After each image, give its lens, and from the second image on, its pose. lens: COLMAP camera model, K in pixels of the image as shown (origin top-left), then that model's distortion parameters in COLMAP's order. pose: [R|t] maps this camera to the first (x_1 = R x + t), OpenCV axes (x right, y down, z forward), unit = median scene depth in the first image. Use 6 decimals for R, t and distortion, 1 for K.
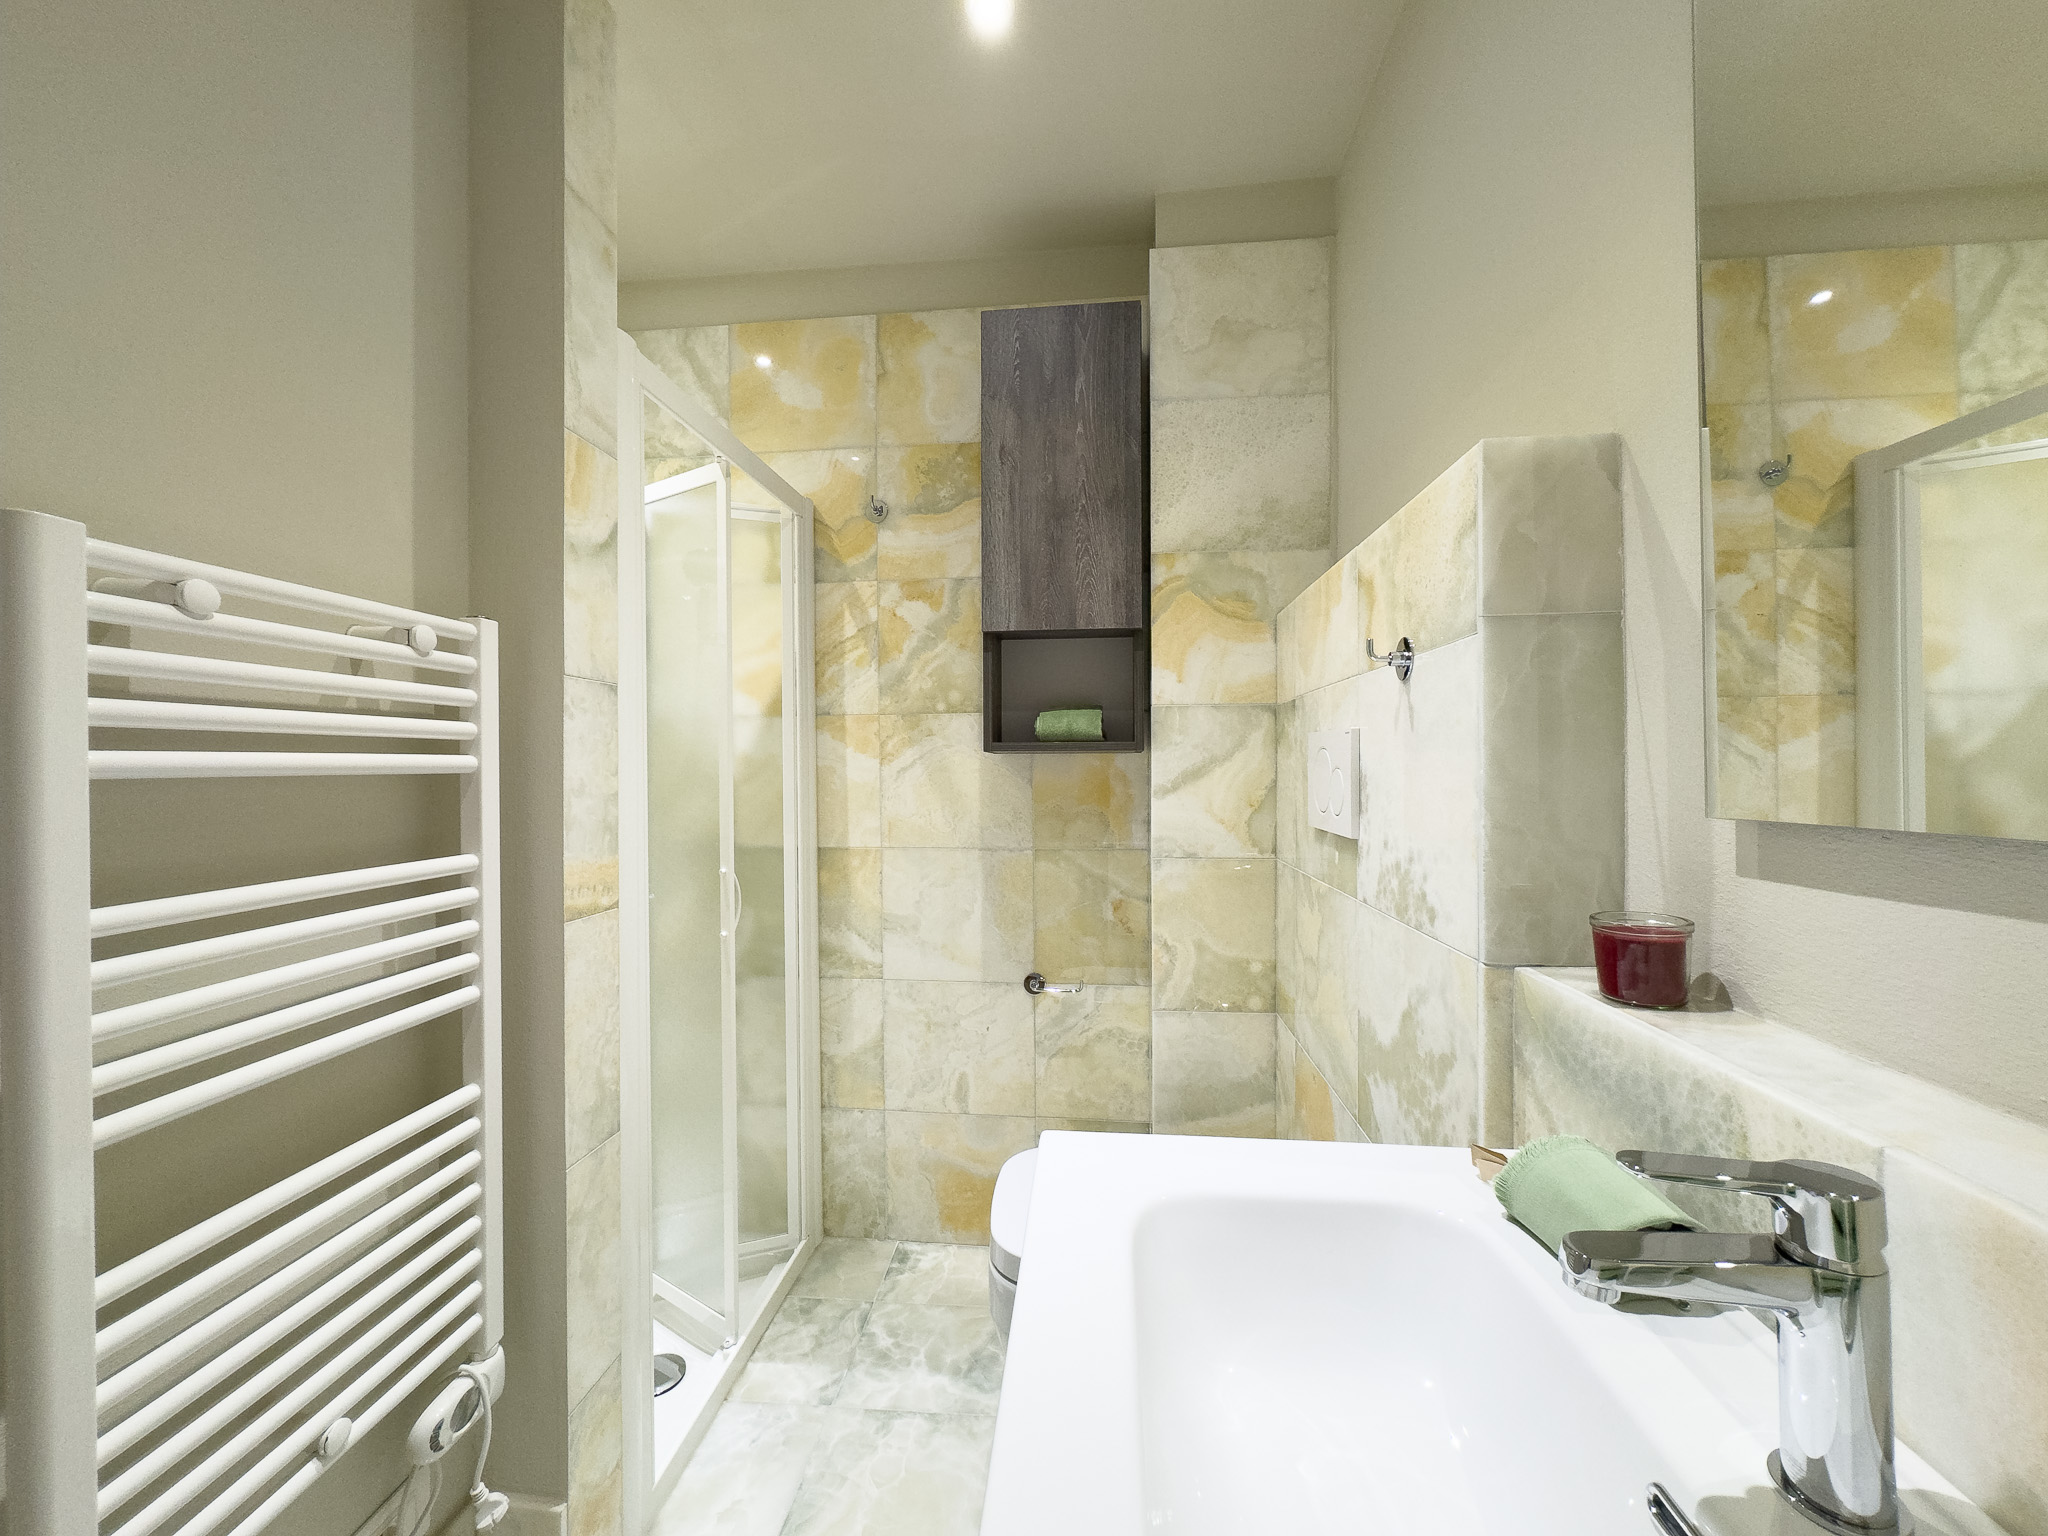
lens RADIAL K [[827.8, 0, 1014.8], [0, 827.8, 764.3], [0, 0, 1]] dist [-0.007175, 0.000822]
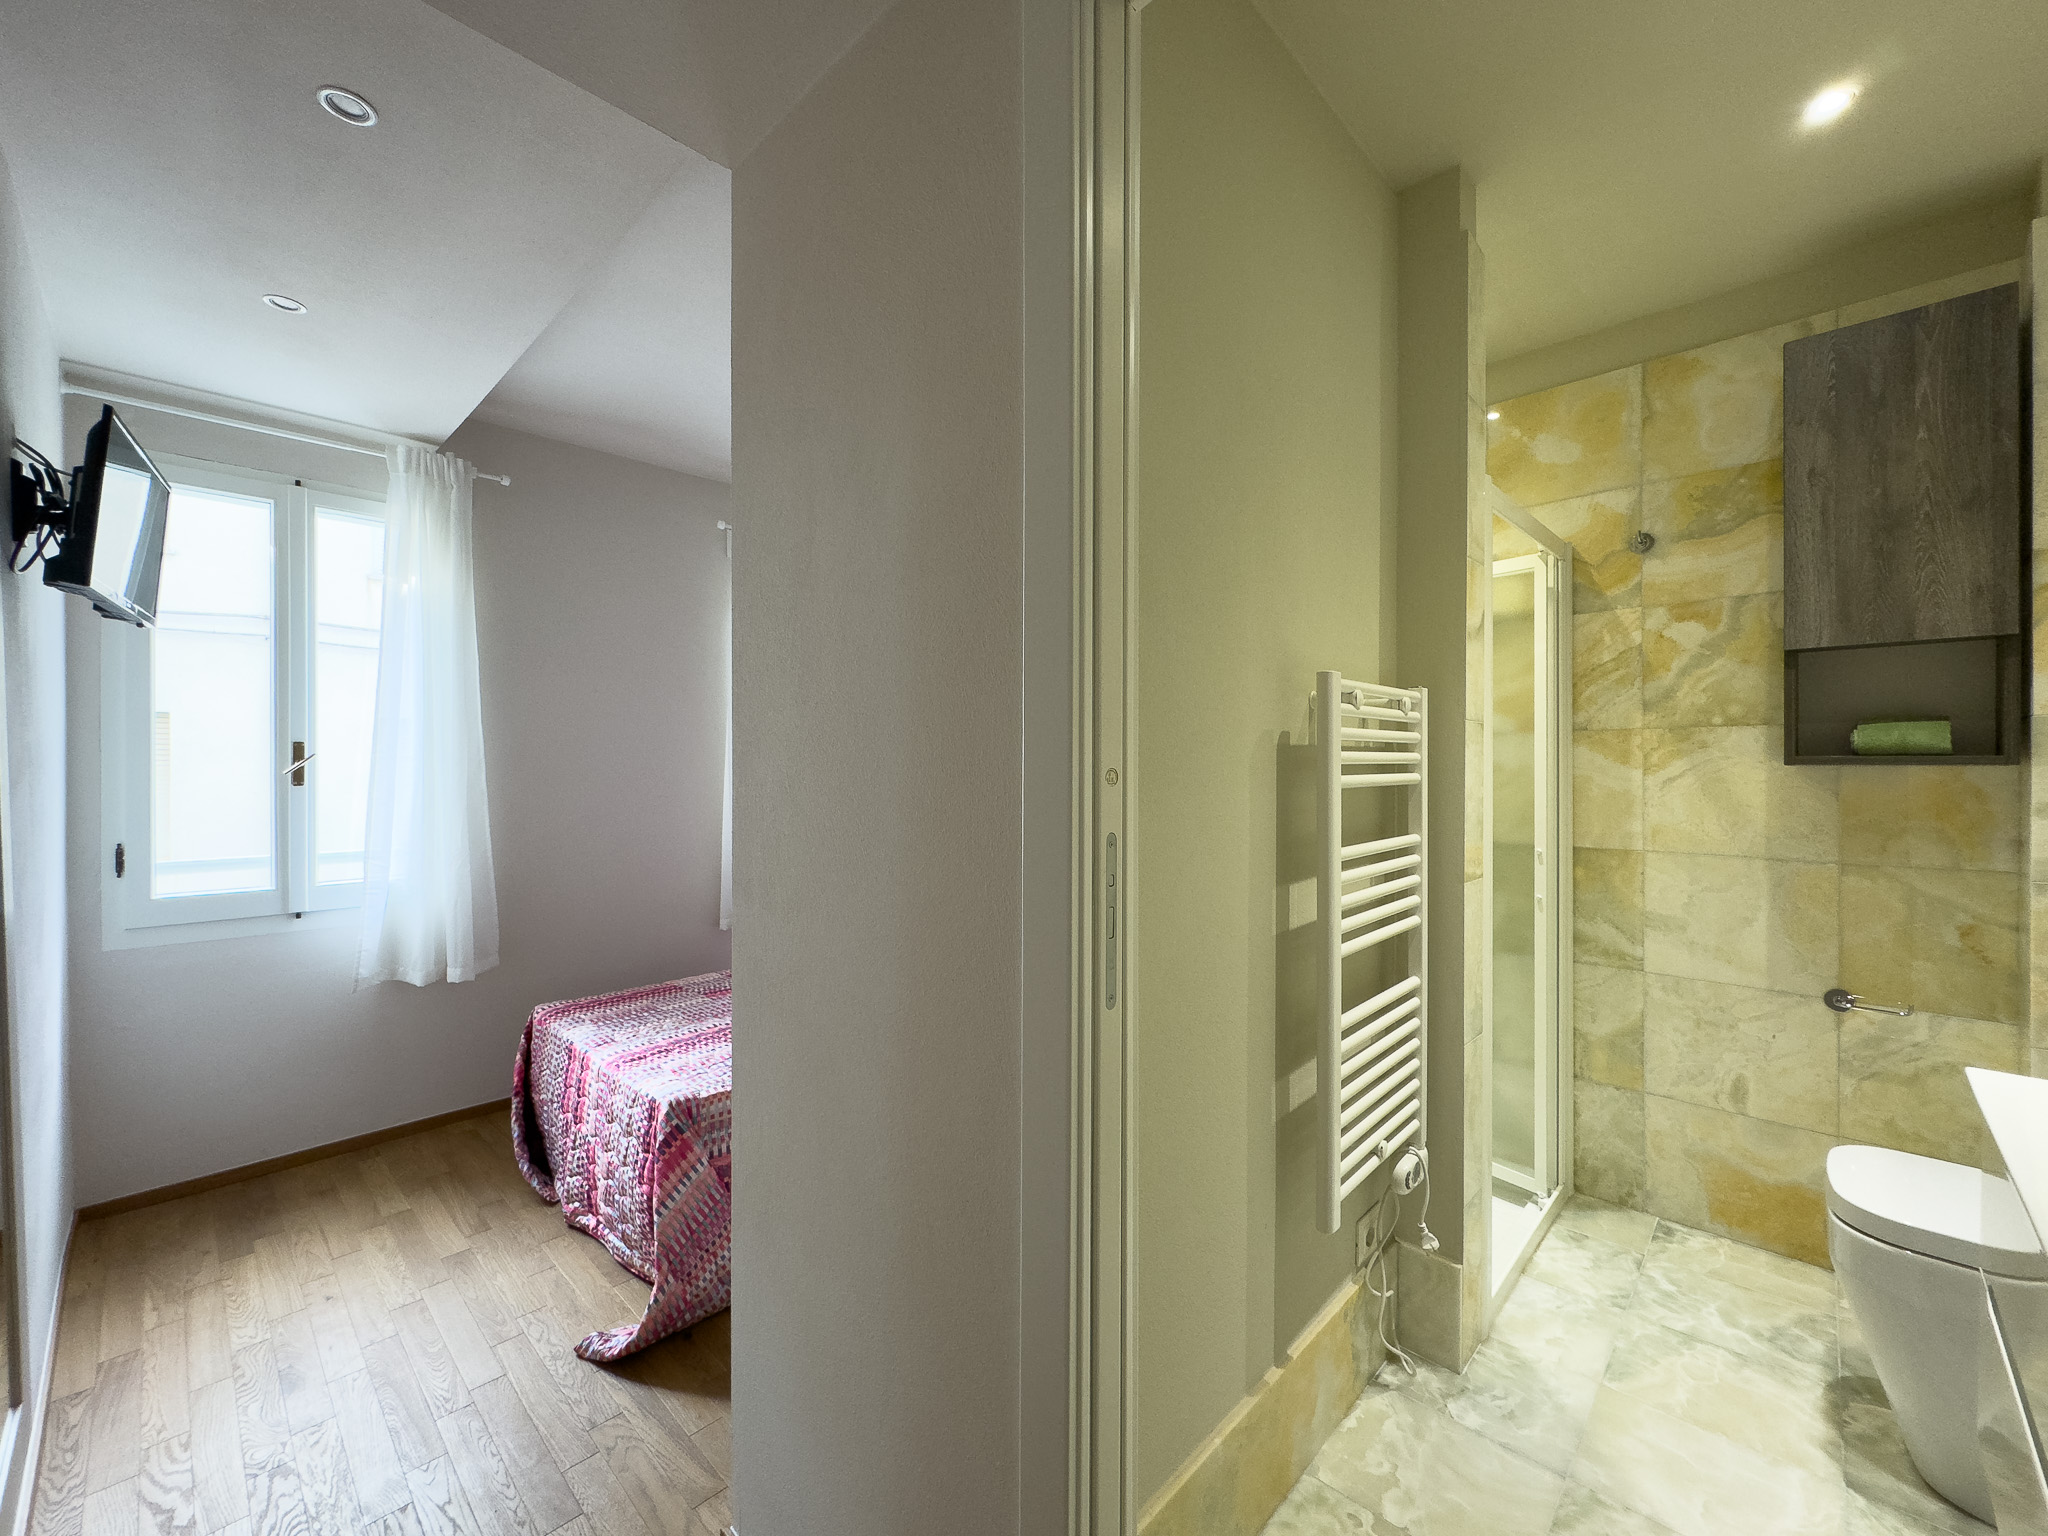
lens RADIAL K [[827.8, 0, 1019.3], [0, 827.8, 765.7], [0, 0, 1]] dist [-0.007175, 0.000822]
pose [[0.777591, 0.004846, -0.628752, -0.121848], [-0.002286, 0.999985, 0.004880, -0.015539], [0.628766, -0.002358, 0.777591, -0.371914]]
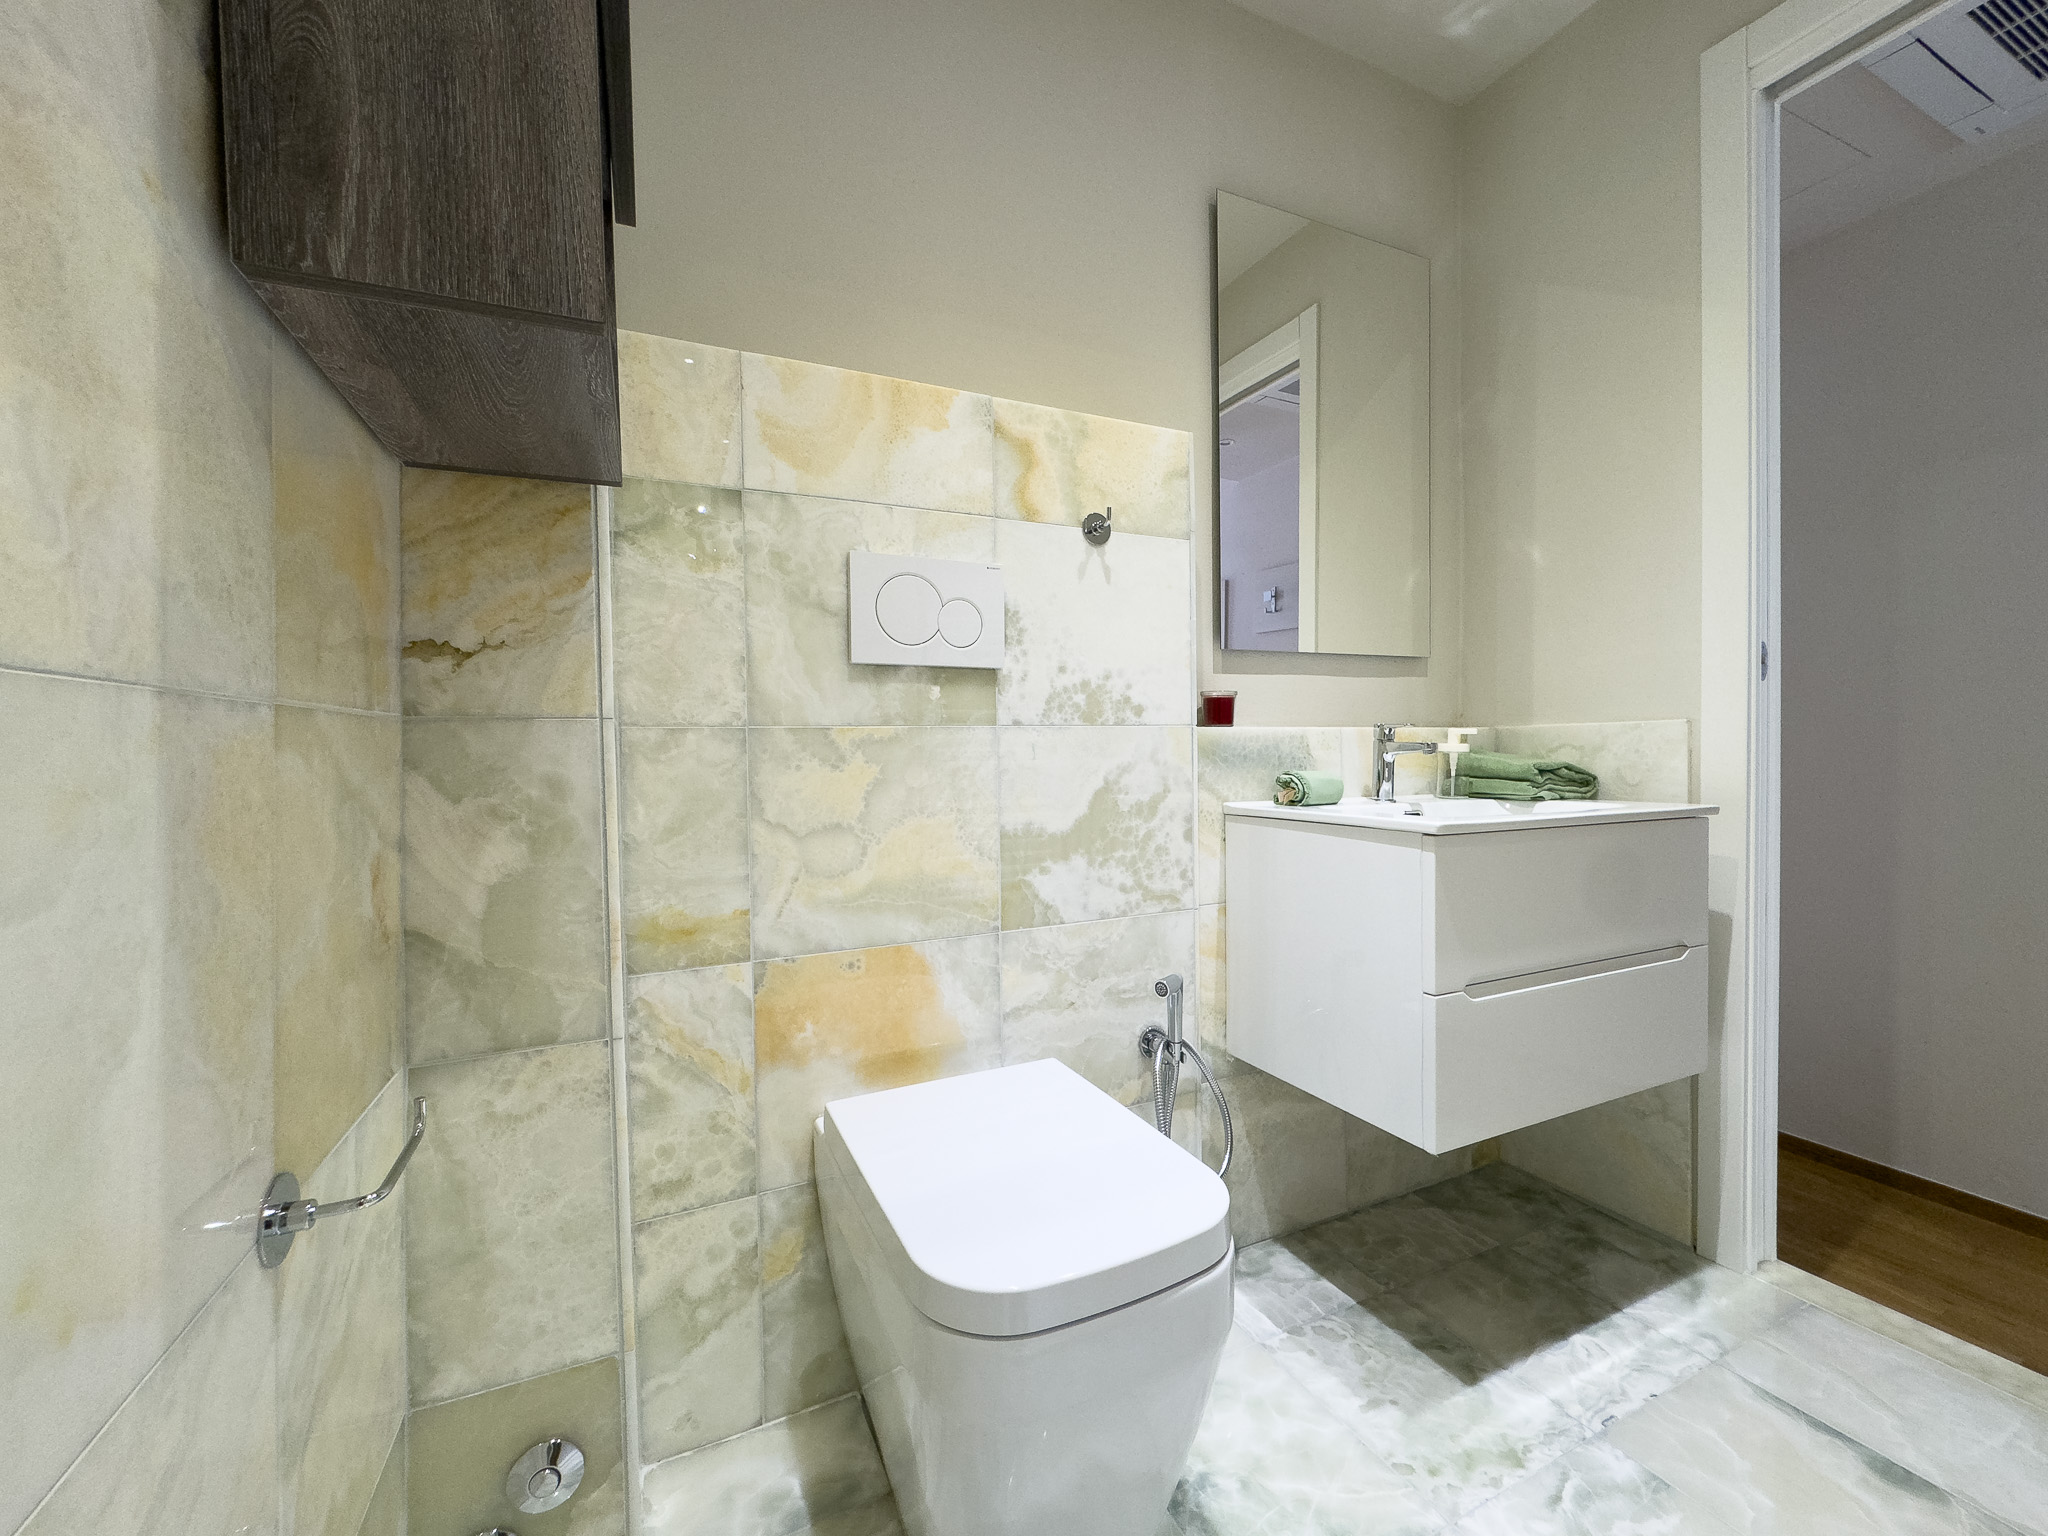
lens RADIAL K [[827.8, 0, 1030.6], [0, 827.8, 766.5], [0, 0, 1]] dist [-0.007175, 0.000822]
pose [[-0.523994, -0.007052, 0.851693, -0.327160], [0.014911, 0.999737, 0.017451, 0.122795], [-0.851591, 0.021844, -0.523751, 0.941452]]
